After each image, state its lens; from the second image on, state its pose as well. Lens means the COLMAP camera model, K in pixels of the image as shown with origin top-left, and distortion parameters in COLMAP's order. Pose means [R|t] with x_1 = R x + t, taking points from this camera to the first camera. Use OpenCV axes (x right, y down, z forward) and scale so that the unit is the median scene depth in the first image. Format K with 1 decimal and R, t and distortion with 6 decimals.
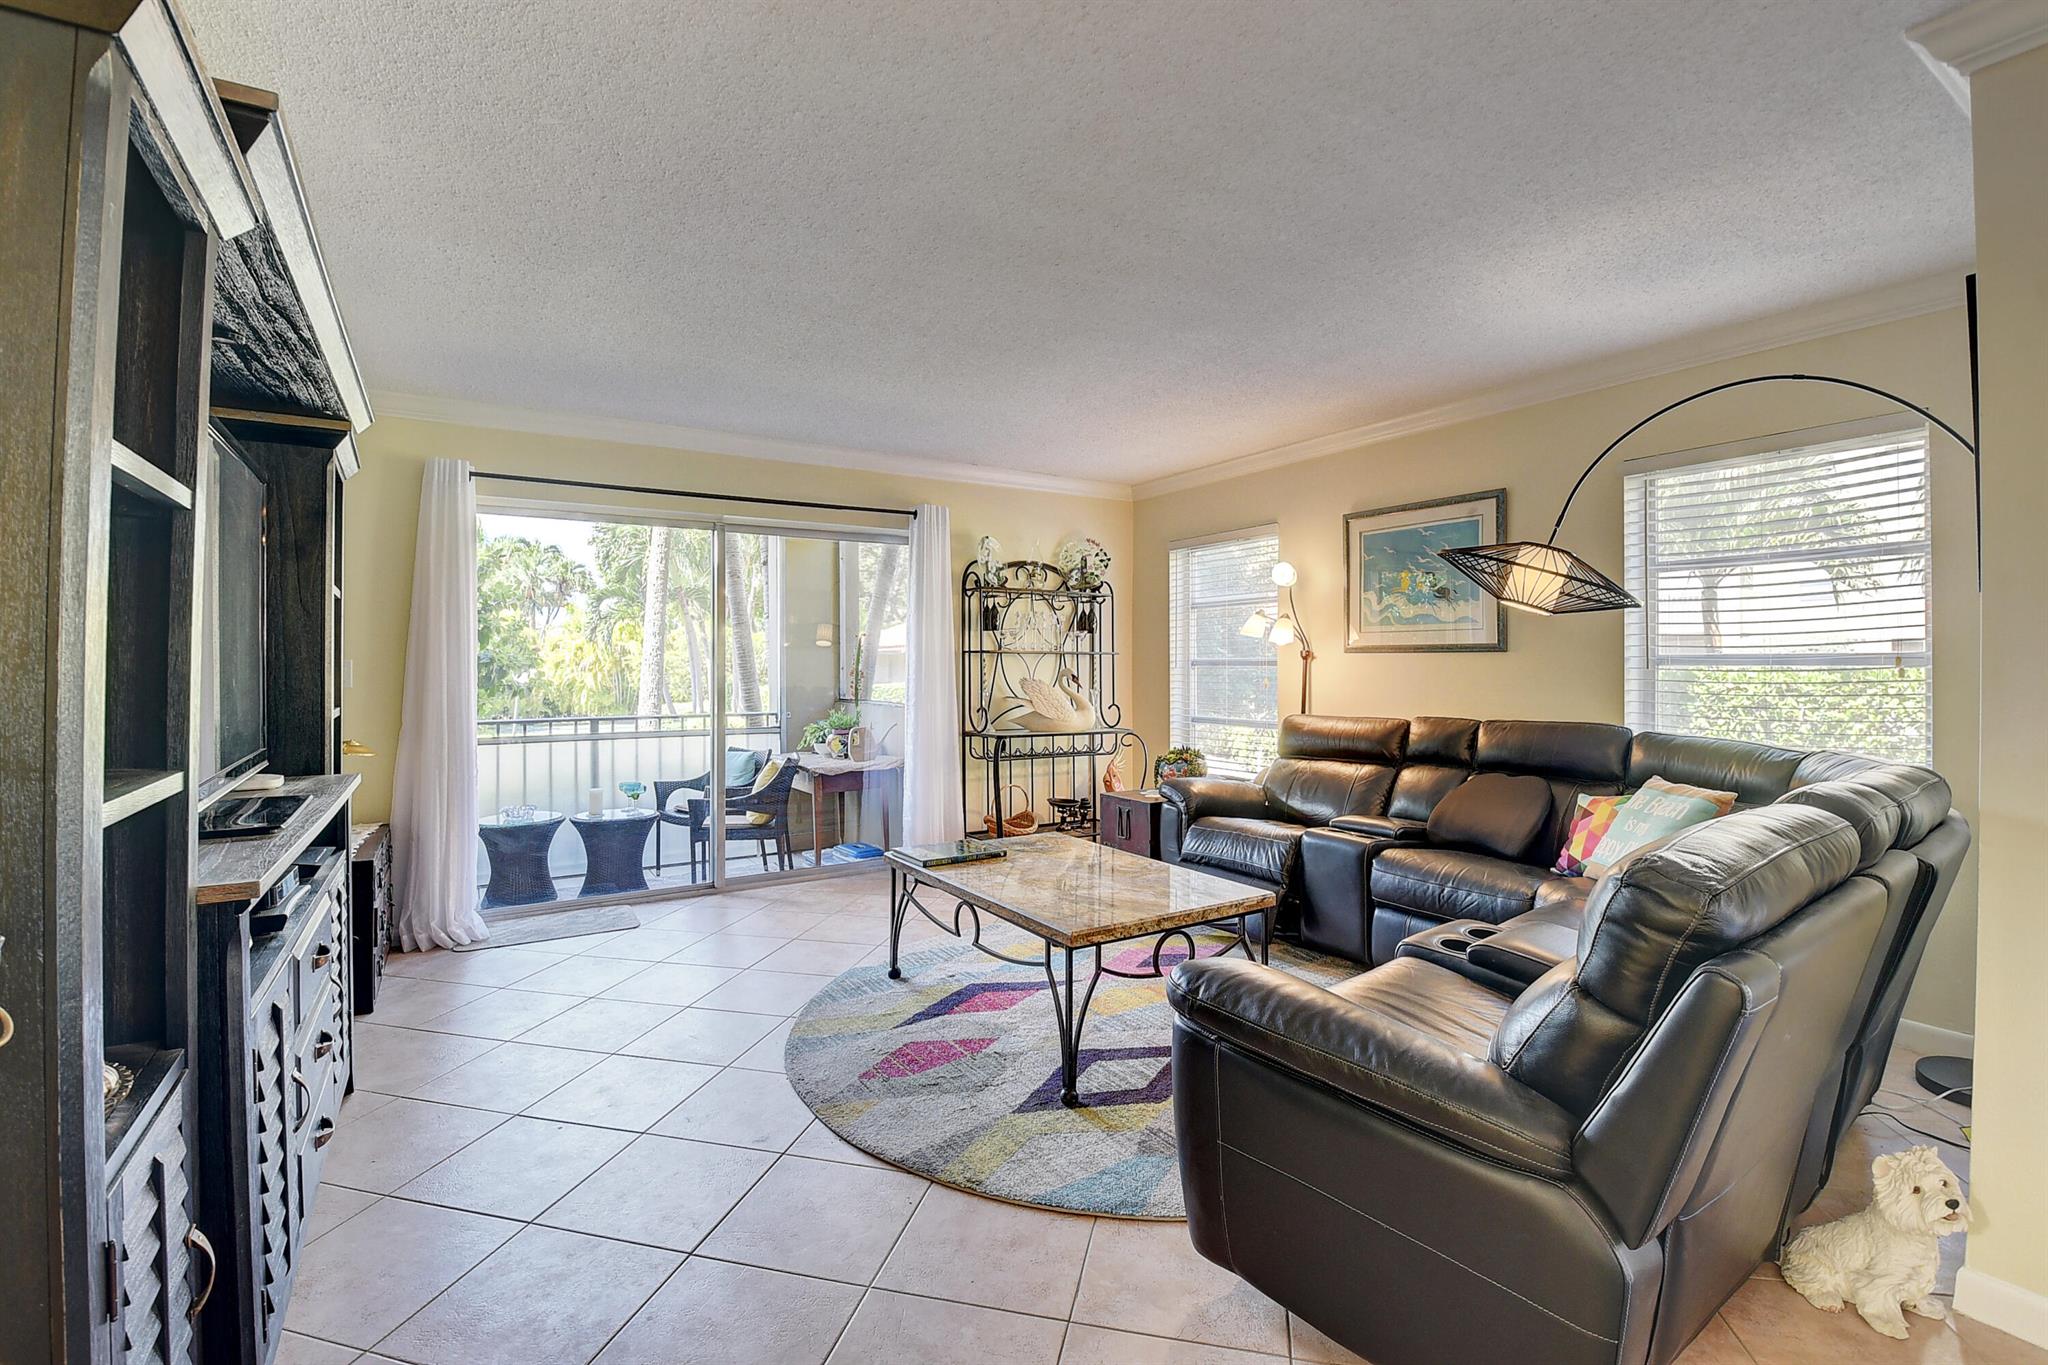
lens RADIAL K [[904.0, 0, 1027.5], [0, 904.0, 655.5], [0, 0, 1]] dist [0.012119, -0.025796]
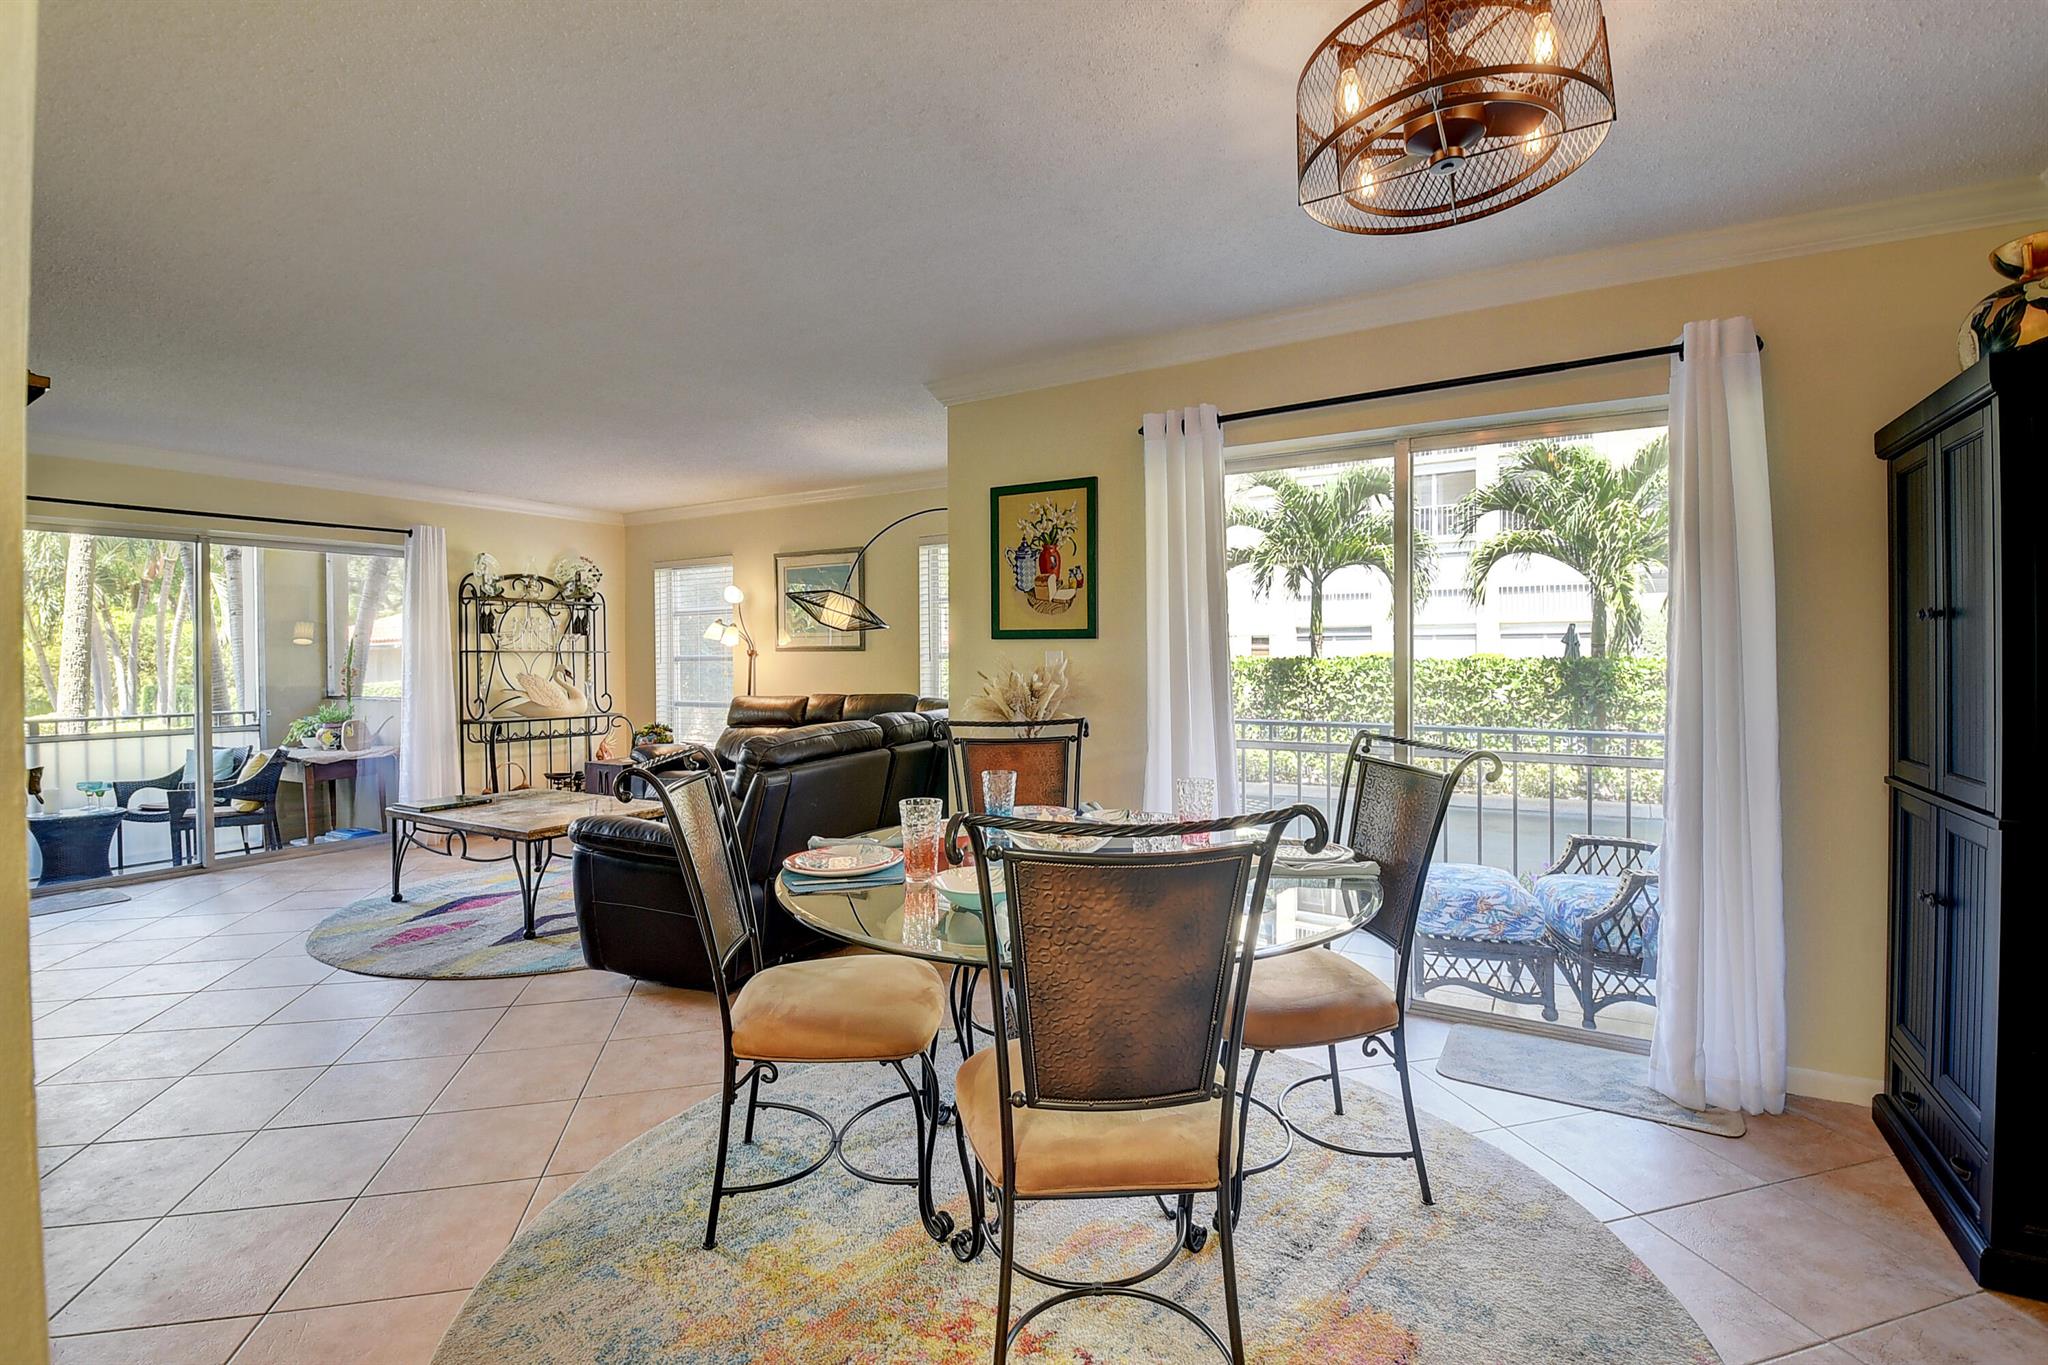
lens RADIAL K [[904.0, 0, 1027.5], [0, 904.0, 655.5], [0, 0, 1]] dist [0.012119, -0.025796]
pose [[0.889772, -0.009579, 0.456304, 0.047006], [0.004416, 0.999914, 0.012381, -0.010462], [-0.456383, -0.009002, 0.889738, -0.370897]]
